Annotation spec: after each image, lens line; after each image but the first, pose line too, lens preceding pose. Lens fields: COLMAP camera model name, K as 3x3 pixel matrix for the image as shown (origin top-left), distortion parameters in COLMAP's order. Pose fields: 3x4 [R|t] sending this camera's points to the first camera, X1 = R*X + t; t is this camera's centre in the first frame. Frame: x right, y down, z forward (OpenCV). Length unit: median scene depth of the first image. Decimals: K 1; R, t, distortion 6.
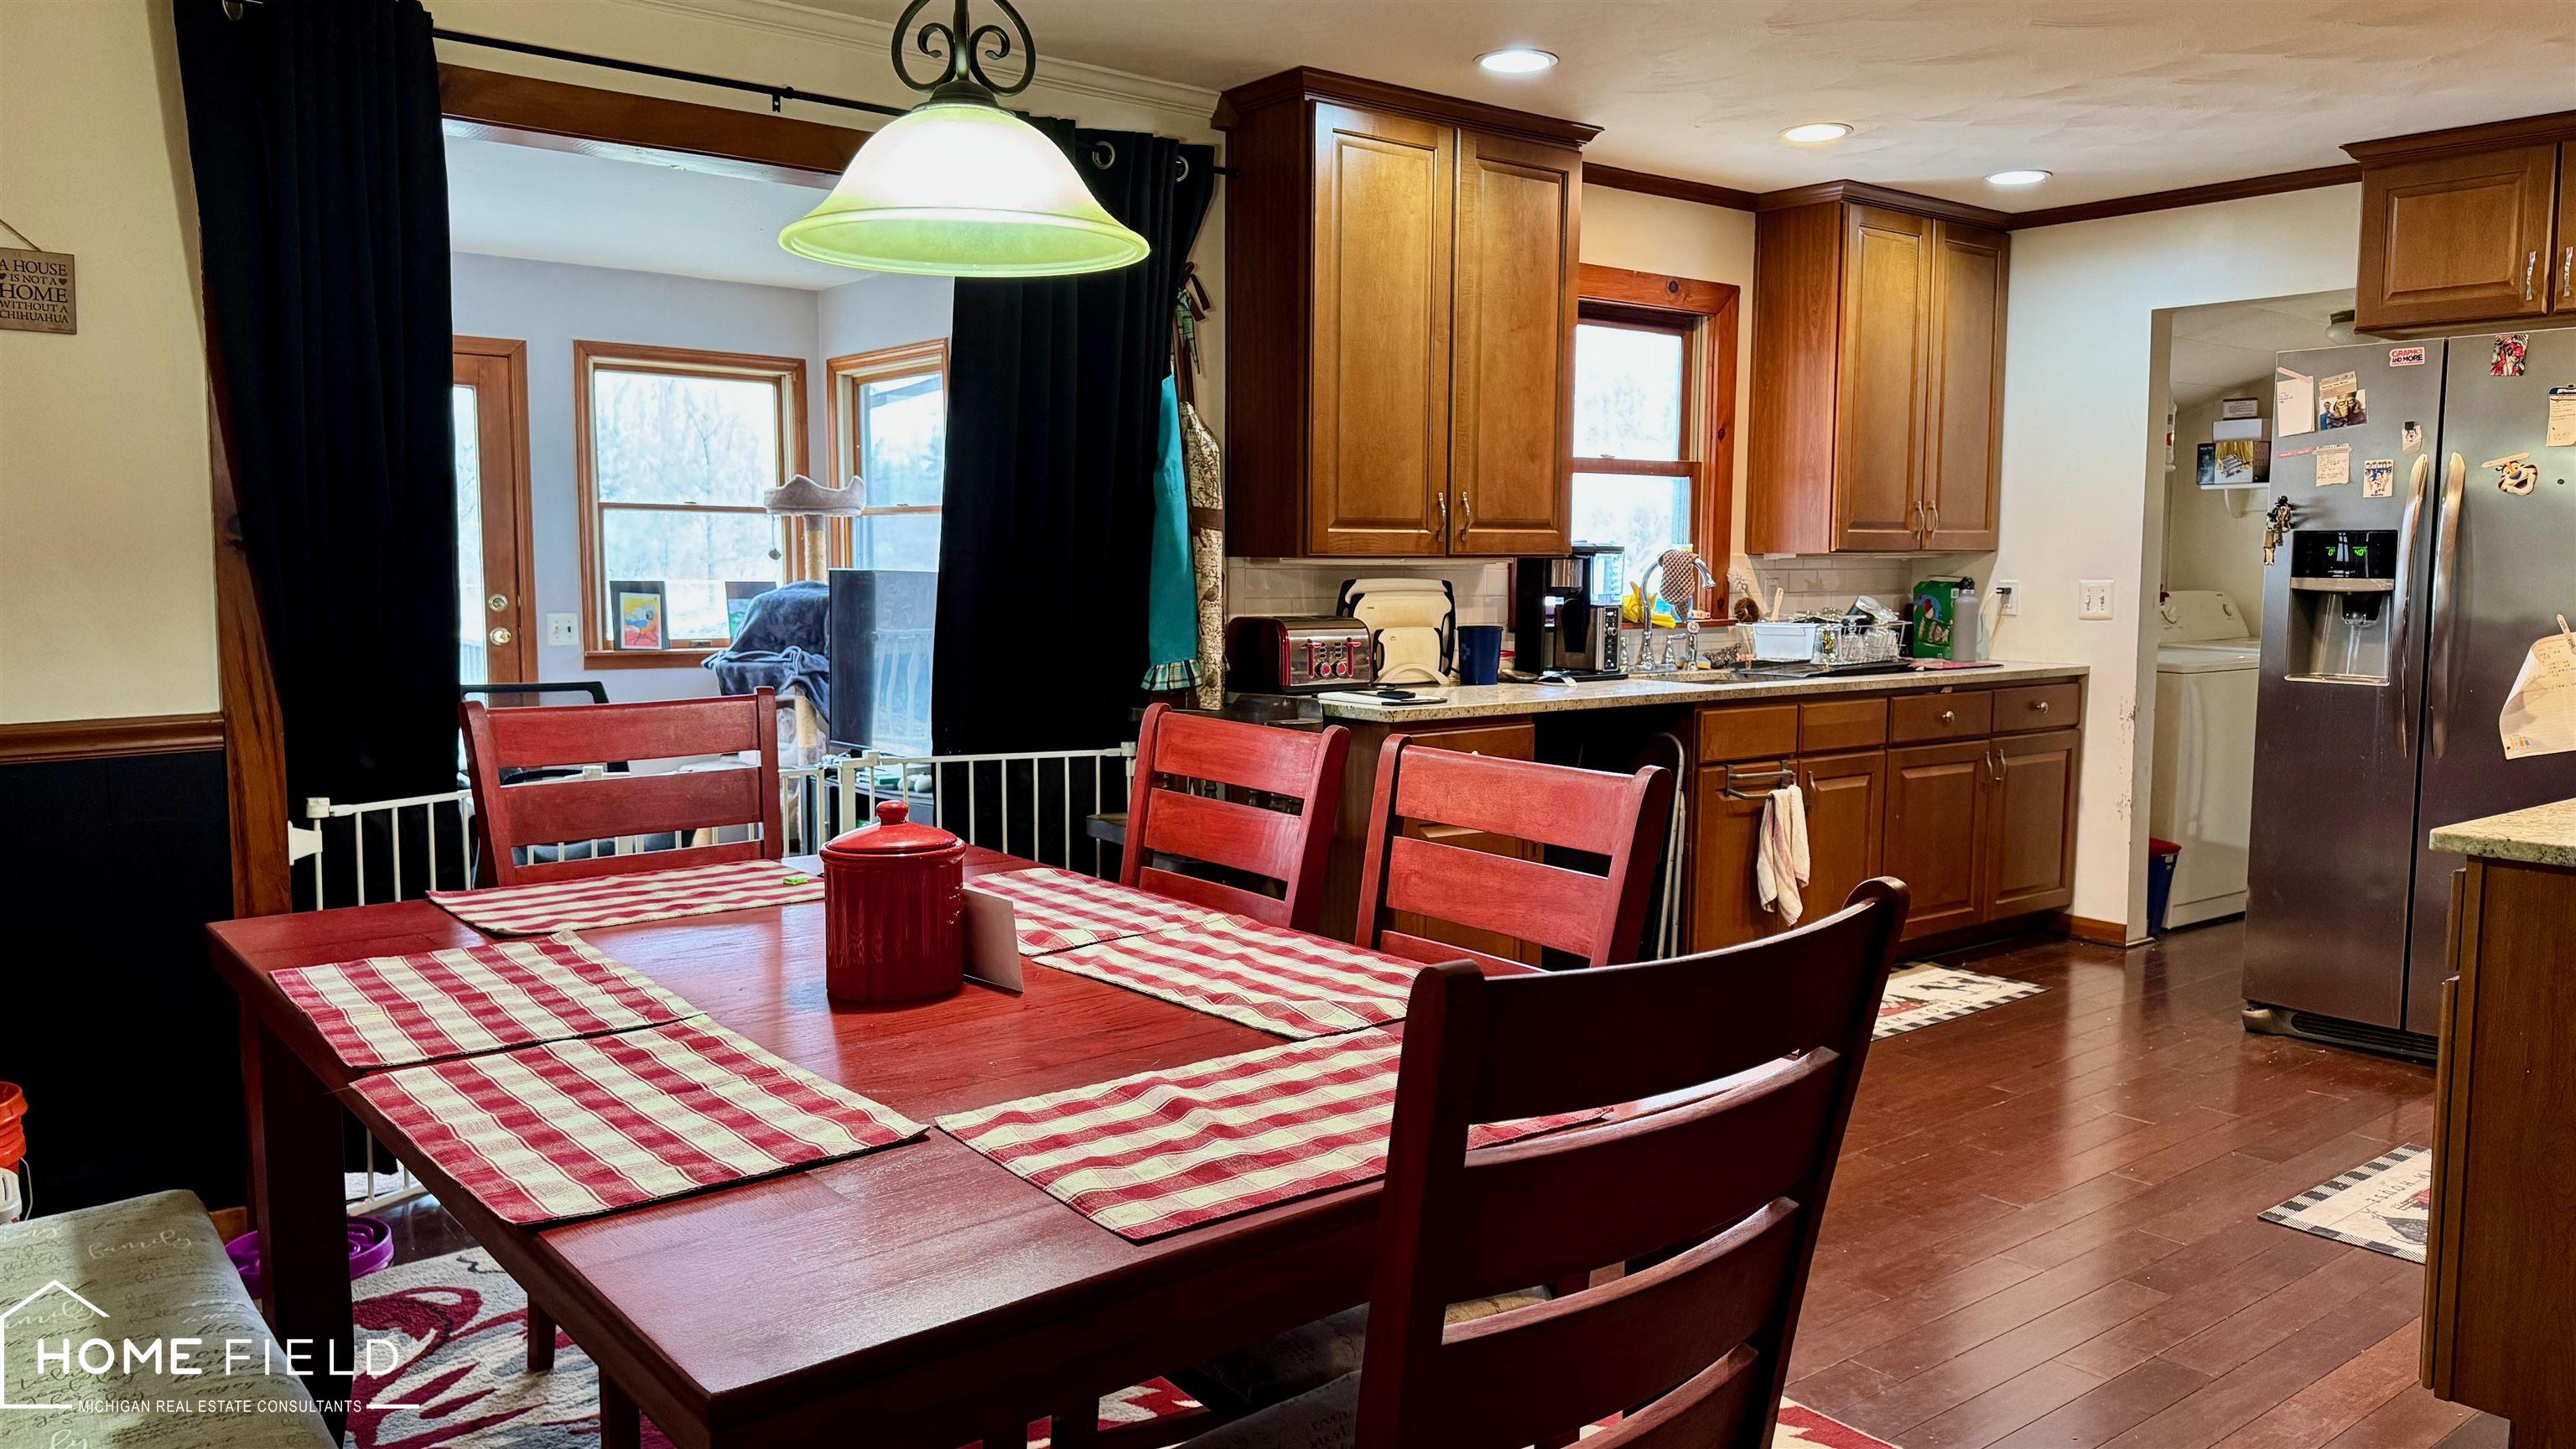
lens RADIAL K [[1853.1, 0, 1288.0], [0, 1853.1, 724.5], [0, 0, 1]] dist [0.134416, -0.196161]
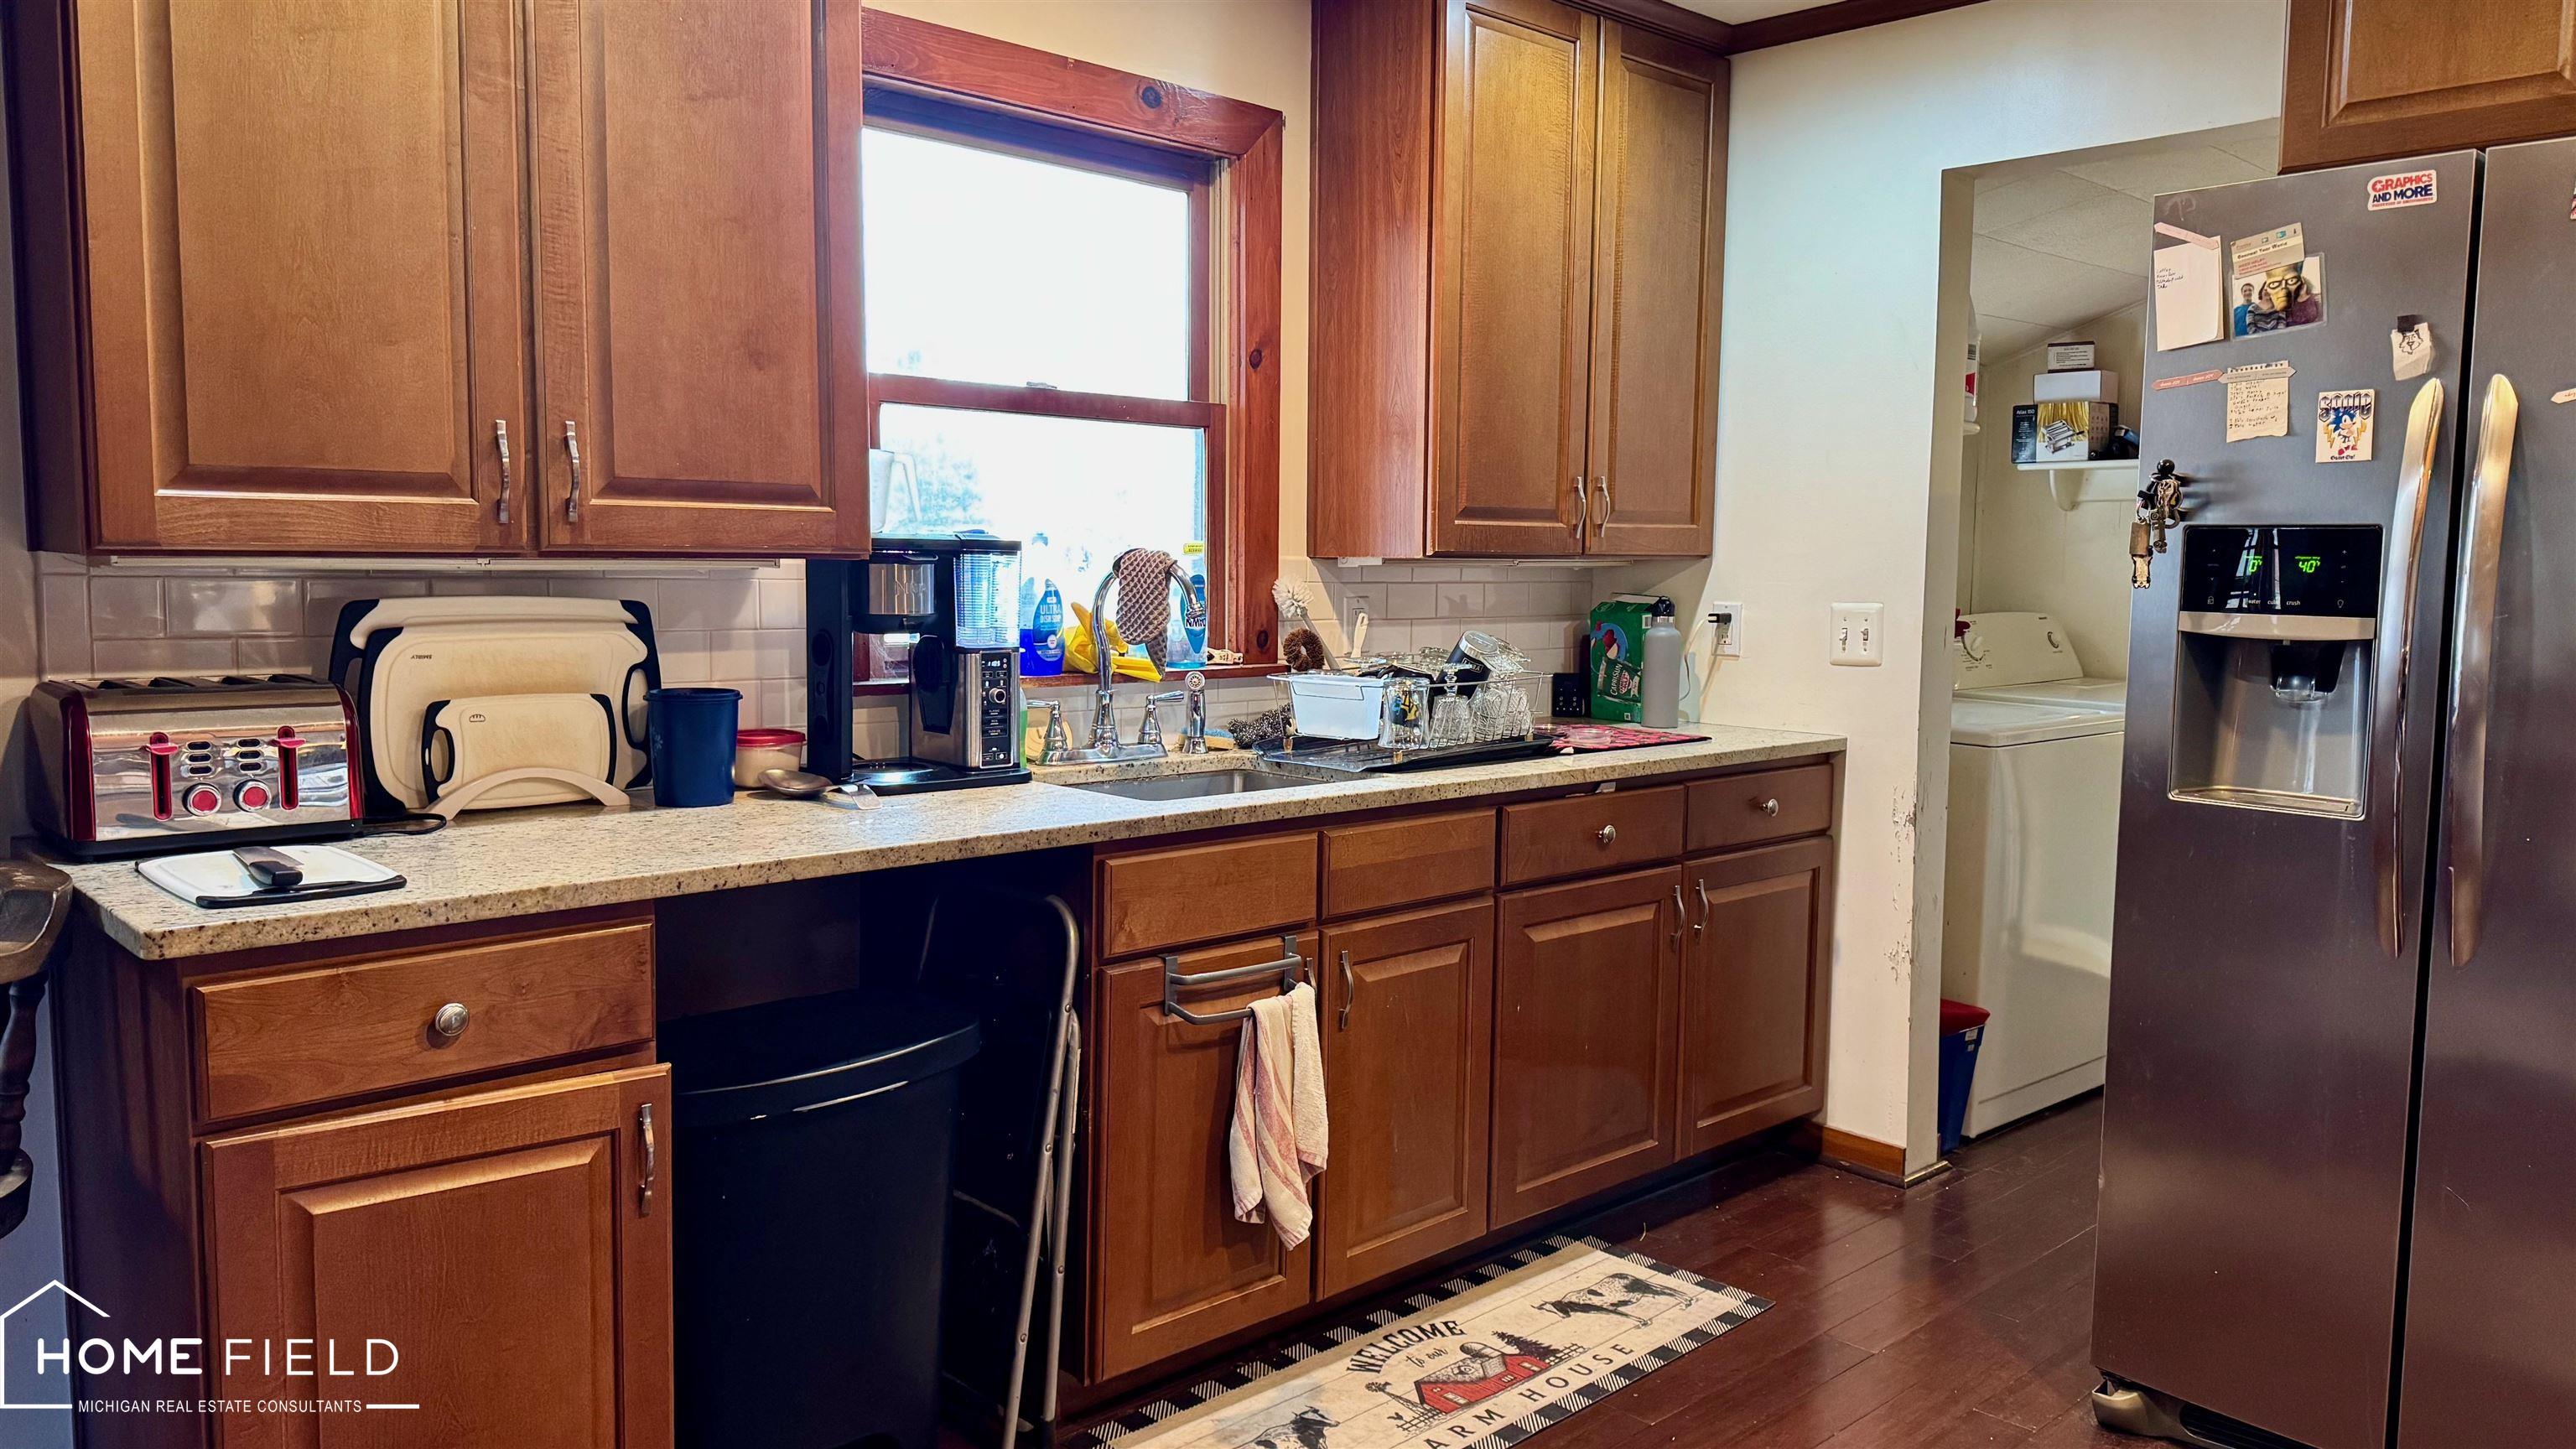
lens RADIAL K [[1853.8, 0, 1287.2], [0, 1853.8, 711.9], [0, 0, 1]] dist [0.190630, -0.295012]
pose [[0.996660, 0.001453, 0.081647, 0.200042], [-0.001109, 0.999990, -0.004256, -0.040063], [-0.081652, 0.004151, 0.996652, 0.413868]]
